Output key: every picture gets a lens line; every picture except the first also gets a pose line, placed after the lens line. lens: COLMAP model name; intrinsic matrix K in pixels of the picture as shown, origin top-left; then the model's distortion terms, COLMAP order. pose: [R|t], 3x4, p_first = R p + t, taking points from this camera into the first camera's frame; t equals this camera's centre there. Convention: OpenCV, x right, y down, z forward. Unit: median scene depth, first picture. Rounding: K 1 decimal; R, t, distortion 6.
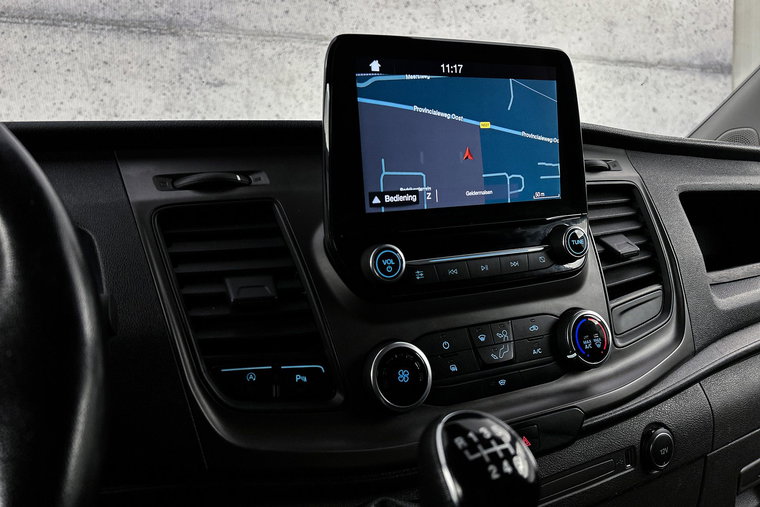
lens RADIAL K [[599.8, 0, 384.1], [0, 599.8, 252.2], [0, 0, 1]] dist [0.024301, 0.000404]
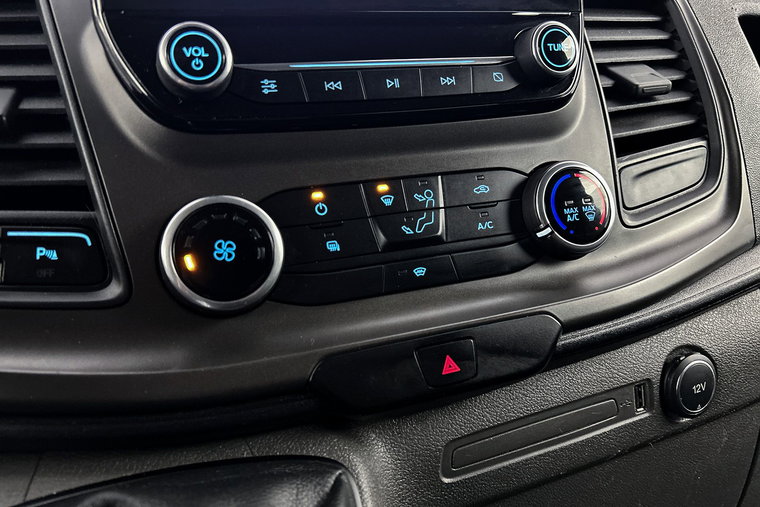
lens RADIAL K [[599.8, 0, 377.0], [0, 599.8, 252.9], [0, 0, 1]] dist [0.024301, 0.000404]
pose [[0.996109, -0.008758, -0.087697, 0.190158], [0.015608, 0.996852, 0.077734, 0.137639], [0.086740, -0.078800, 0.993110, 0.364190]]
